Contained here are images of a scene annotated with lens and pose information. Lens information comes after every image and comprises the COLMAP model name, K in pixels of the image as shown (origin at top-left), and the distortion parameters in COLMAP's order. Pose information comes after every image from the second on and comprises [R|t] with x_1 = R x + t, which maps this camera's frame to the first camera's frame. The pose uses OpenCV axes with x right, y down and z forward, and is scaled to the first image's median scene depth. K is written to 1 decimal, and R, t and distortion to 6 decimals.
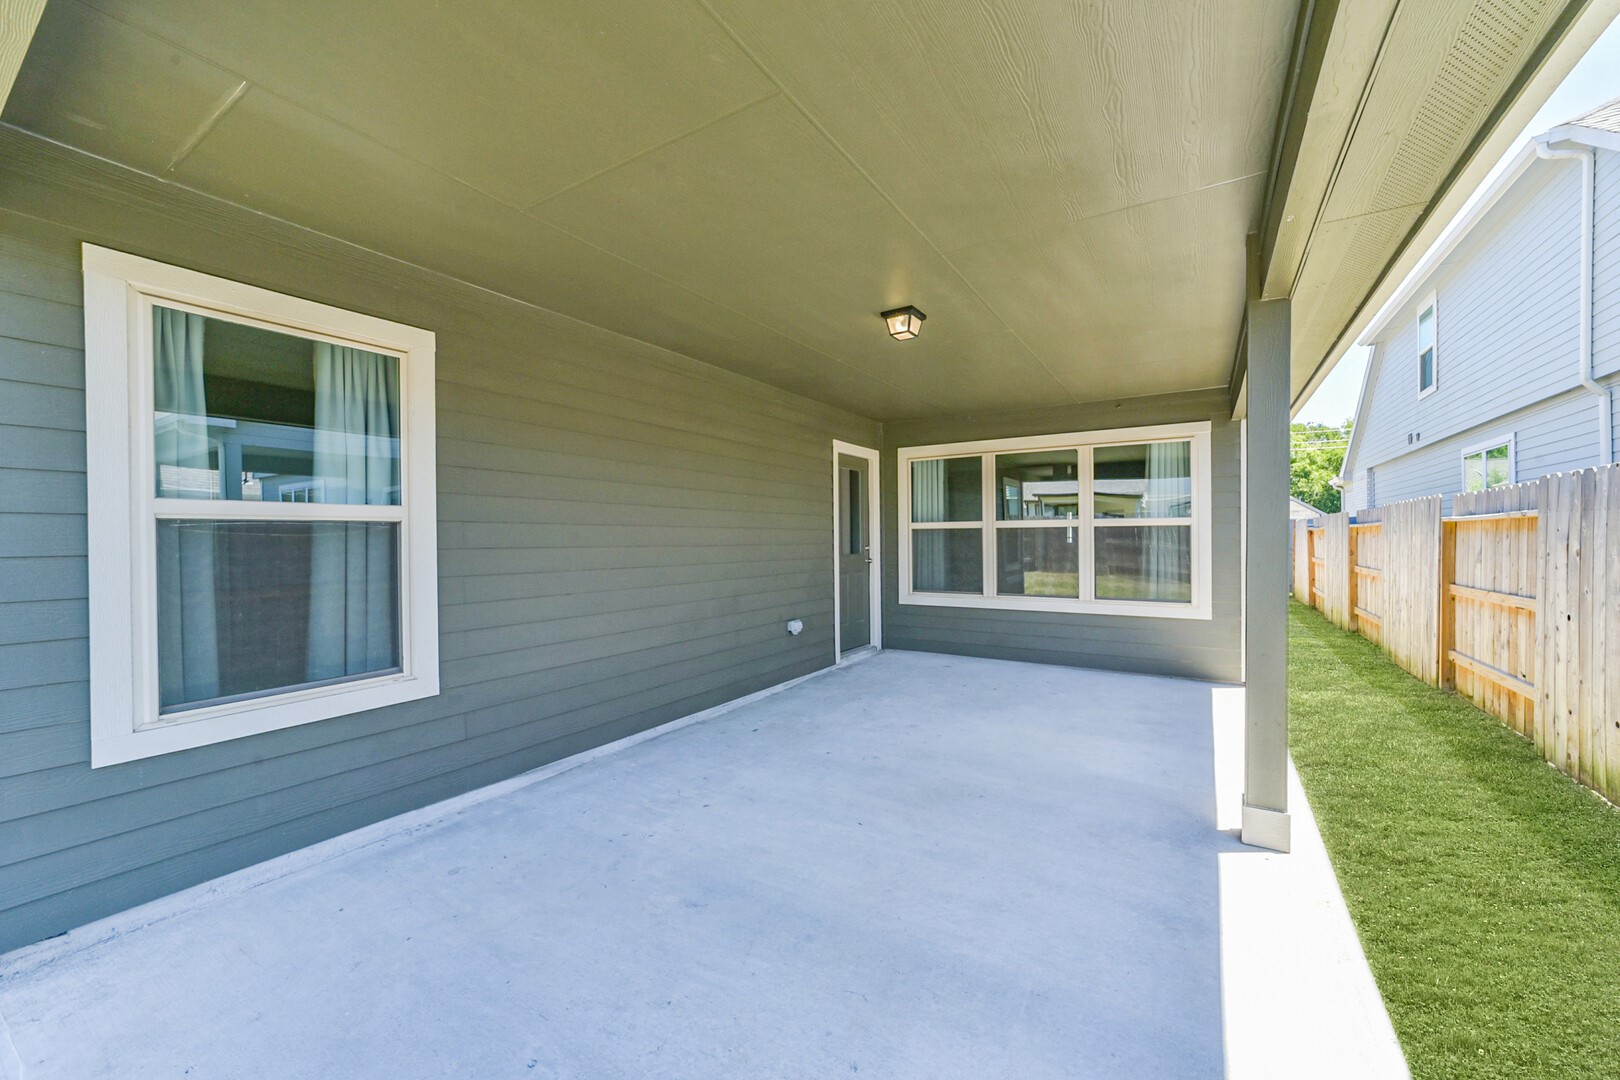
lens RADIAL K [[639.5, 0, 817.3], [0, 639.5, 548.5], [0, 0, 1]] dist [-0.002259, 0.000358]
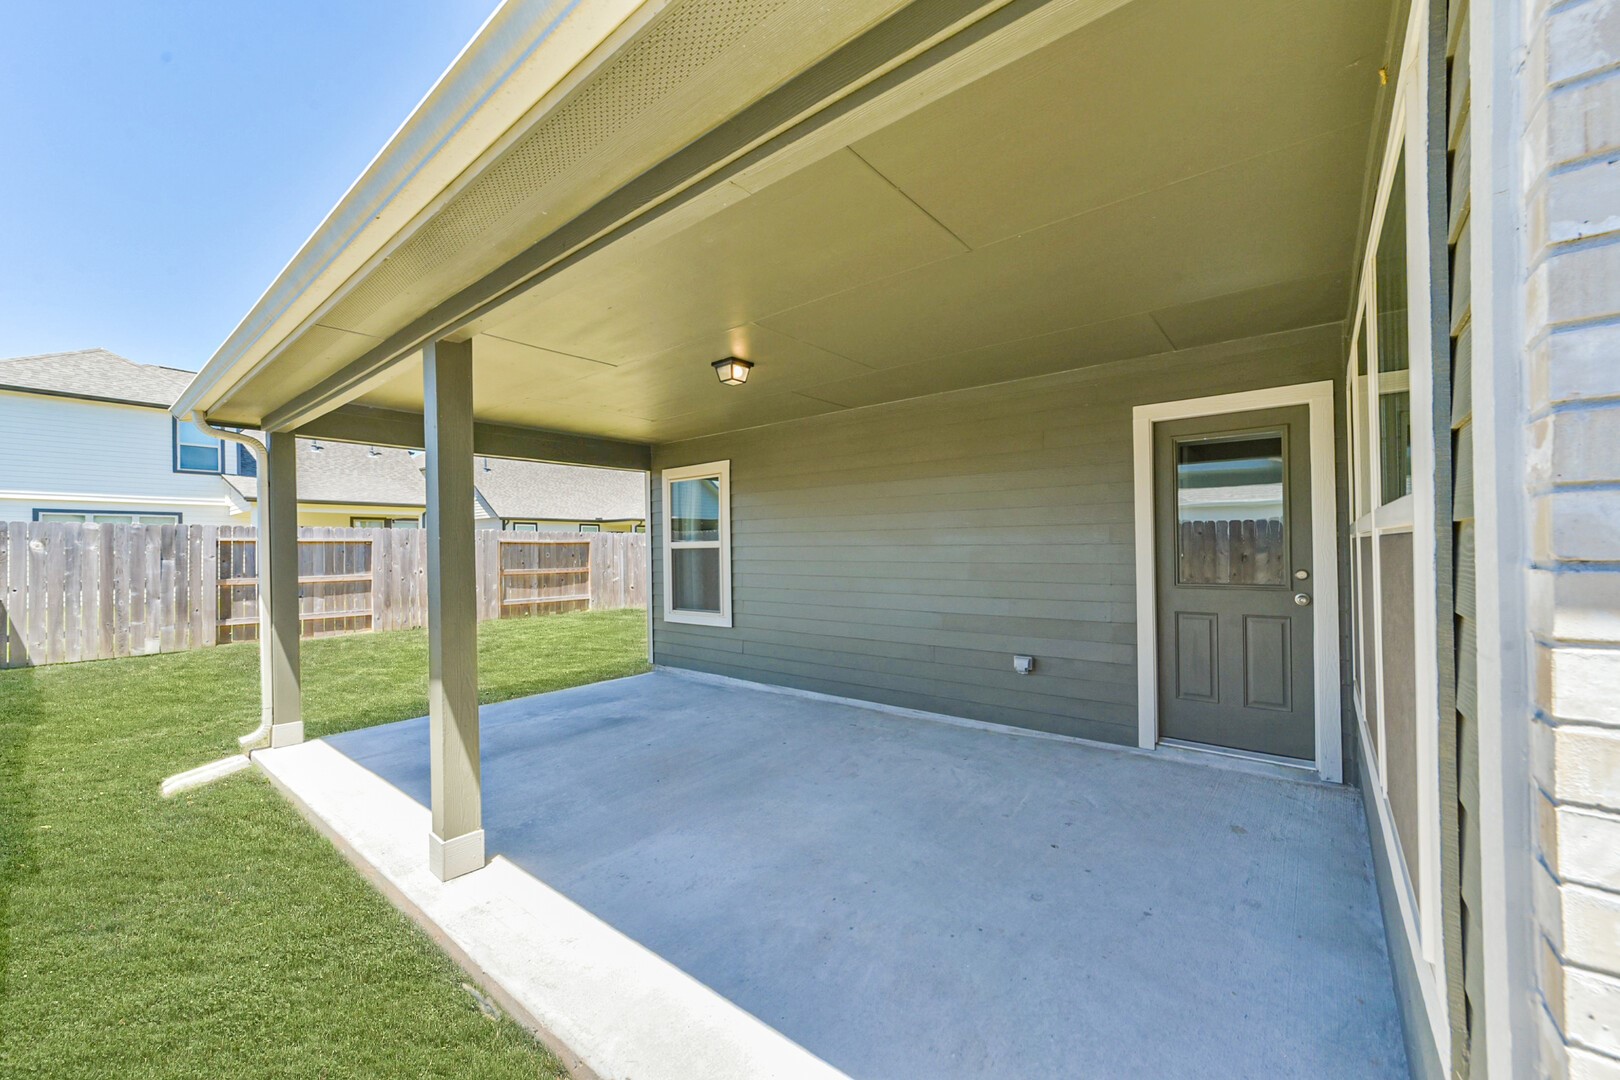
lens RADIAL K [[639.5, 0, 817.3], [0, 639.5, 548.5], [0, 0, 1]] dist [-0.002259, 0.000358]
pose [[-0.131005, 0.001360, -0.991381, 1.028409], [-0.012741, 0.999914, 0.003055, -0.029979], [0.991300, 0.013031, -0.130976, 1.081498]]
